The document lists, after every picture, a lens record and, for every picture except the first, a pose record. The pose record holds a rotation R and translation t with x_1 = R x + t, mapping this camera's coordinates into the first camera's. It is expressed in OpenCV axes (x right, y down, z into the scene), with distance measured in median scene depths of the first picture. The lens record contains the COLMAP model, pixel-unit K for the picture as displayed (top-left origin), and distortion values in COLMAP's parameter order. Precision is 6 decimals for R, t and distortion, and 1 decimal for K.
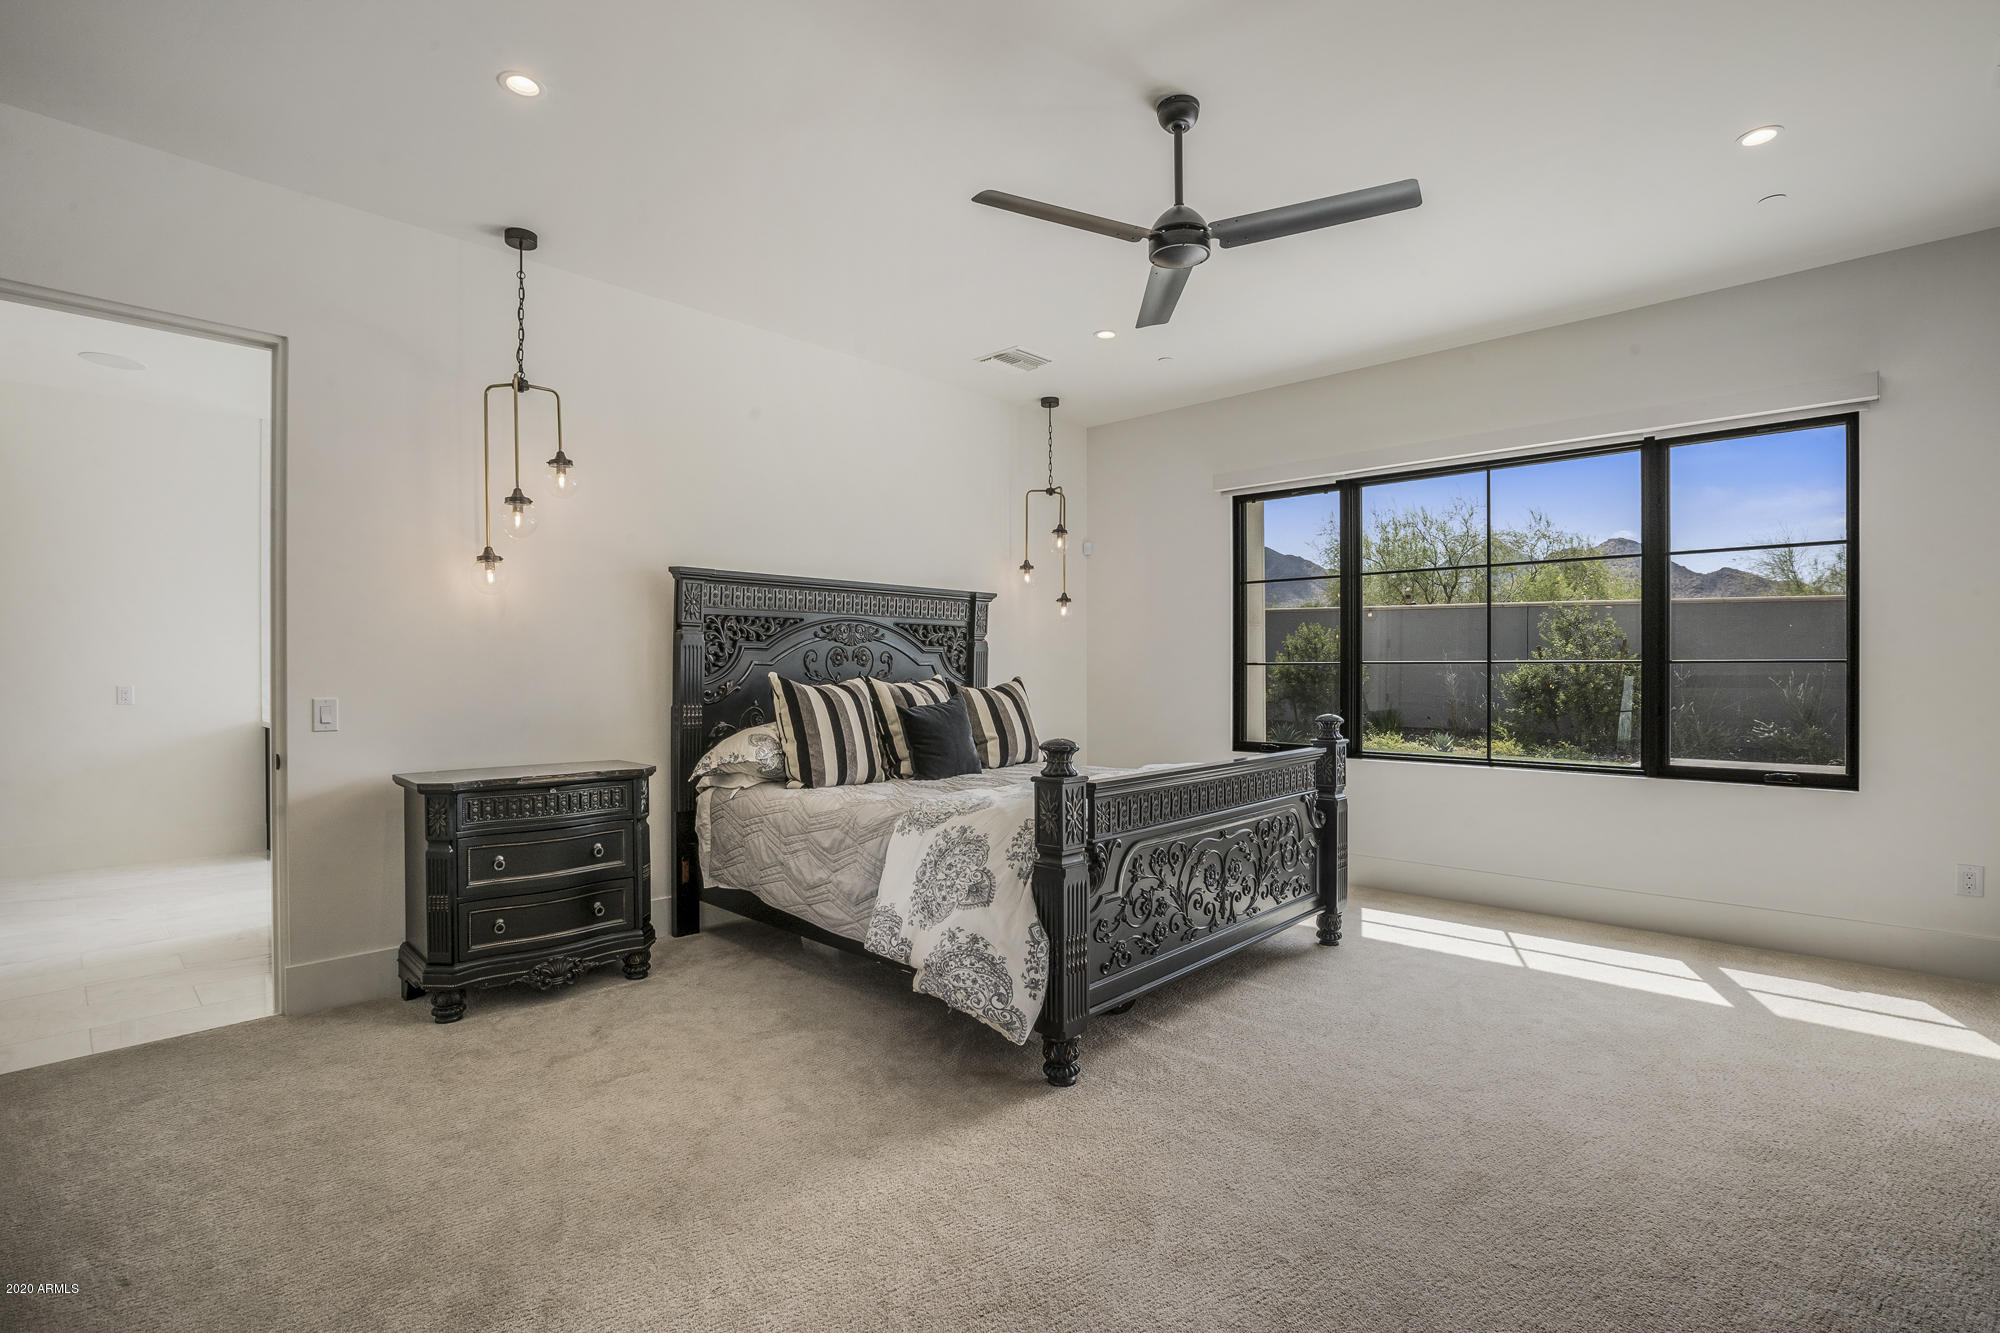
lens RADIAL K [[922.2, 0, 1005.7], [0, 922.2, 663.1], [0, 0, 1]] dist [0.000326, 0.003490]
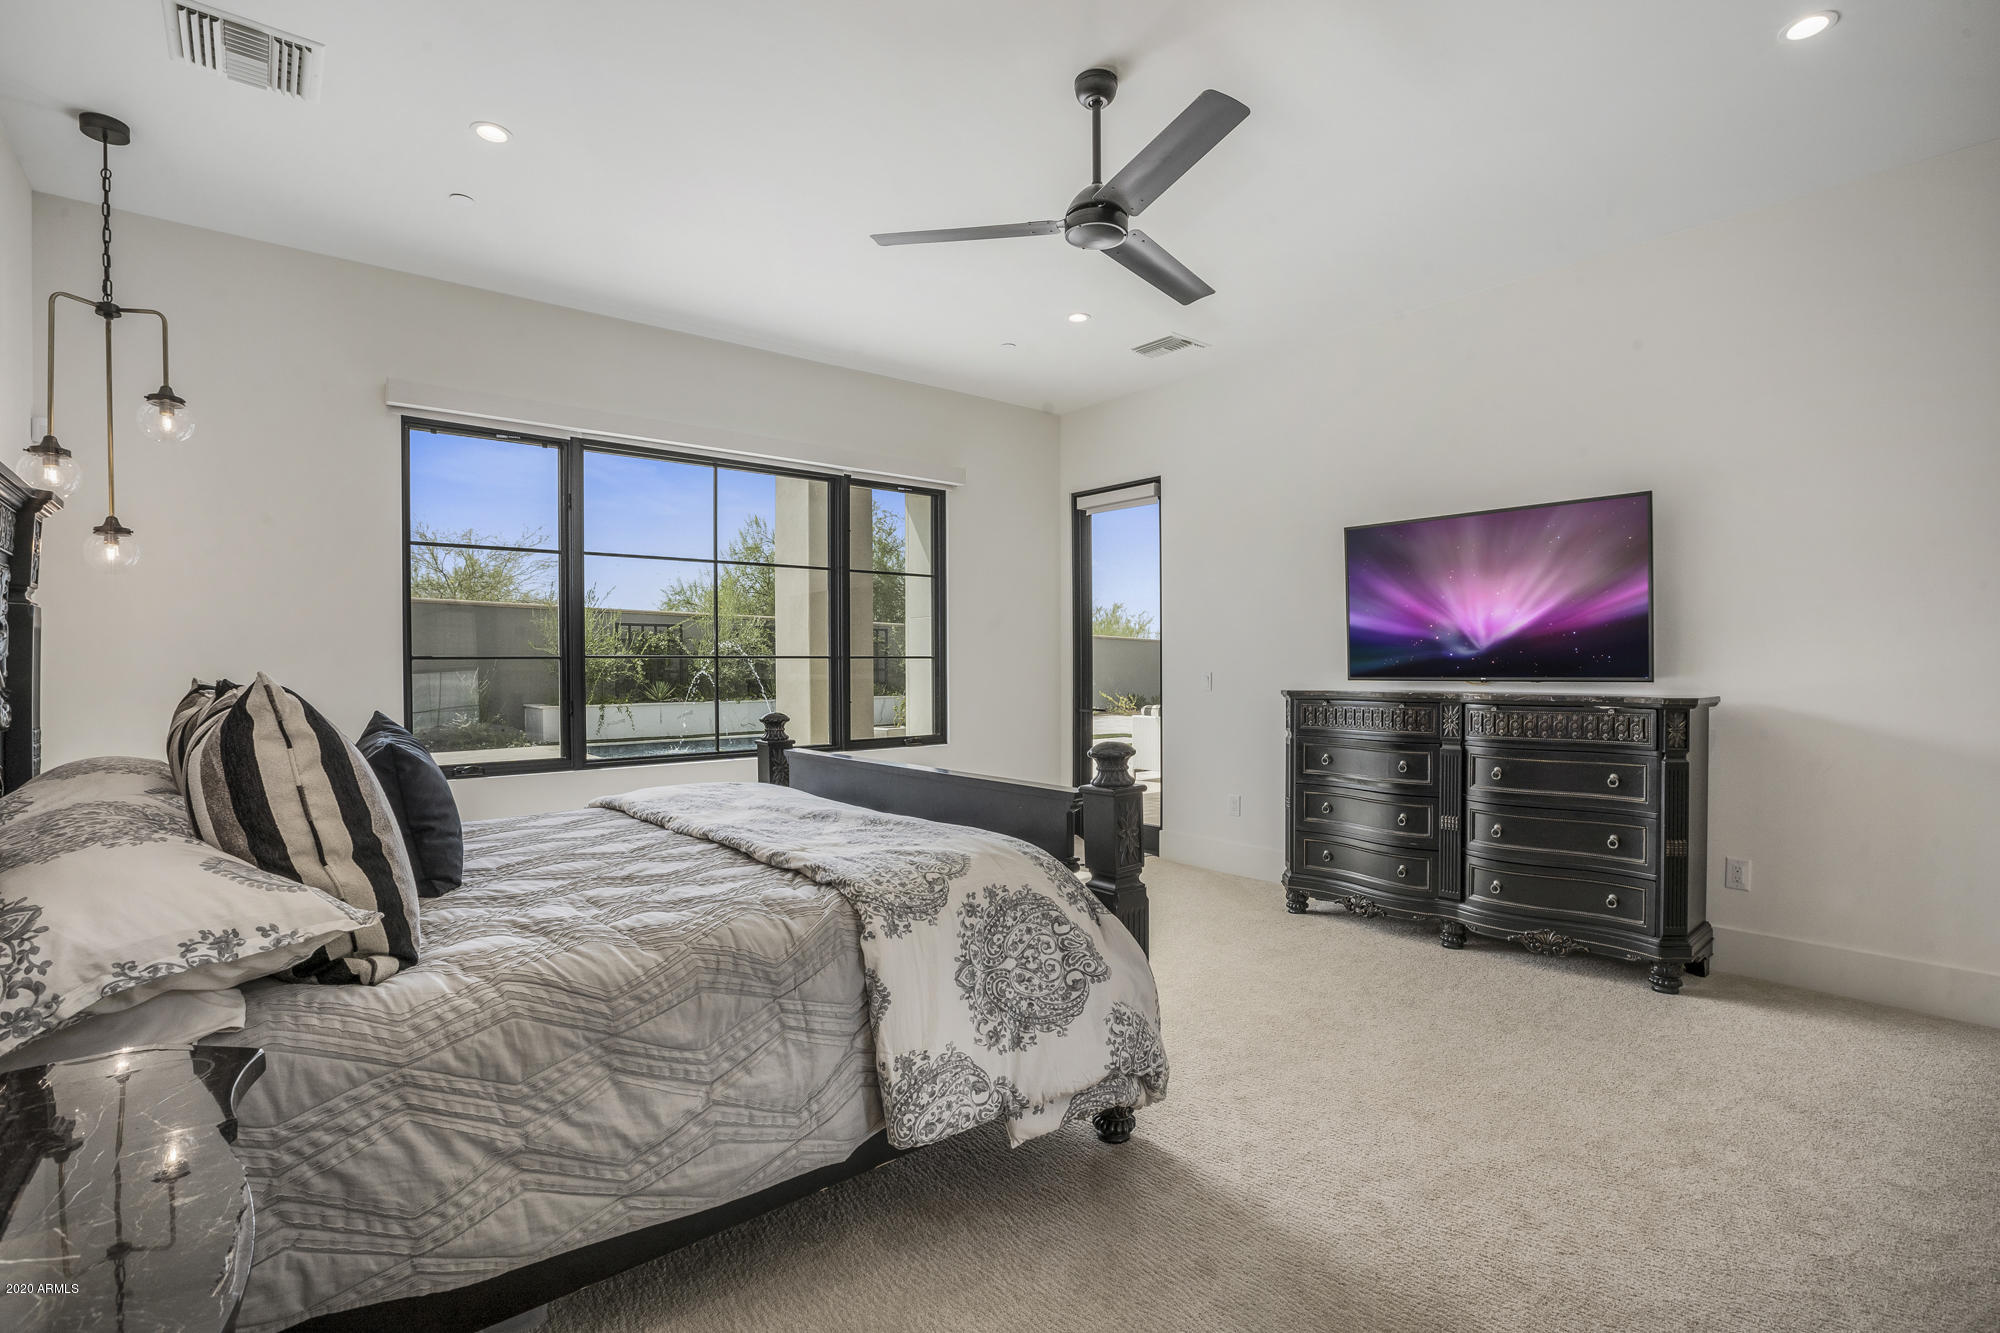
lens RADIAL K [[922.2, 0, 1004.8], [0, 922.2, 669.8], [0, 0, 1]] dist [0.000326, 0.003490]
pose [[0.144998, -0.016468, 0.989295, -0.446007], [0.001238, 0.999864, 0.016463, -0.000885], [-0.989431, -0.001162, 0.144998, 0.534680]]
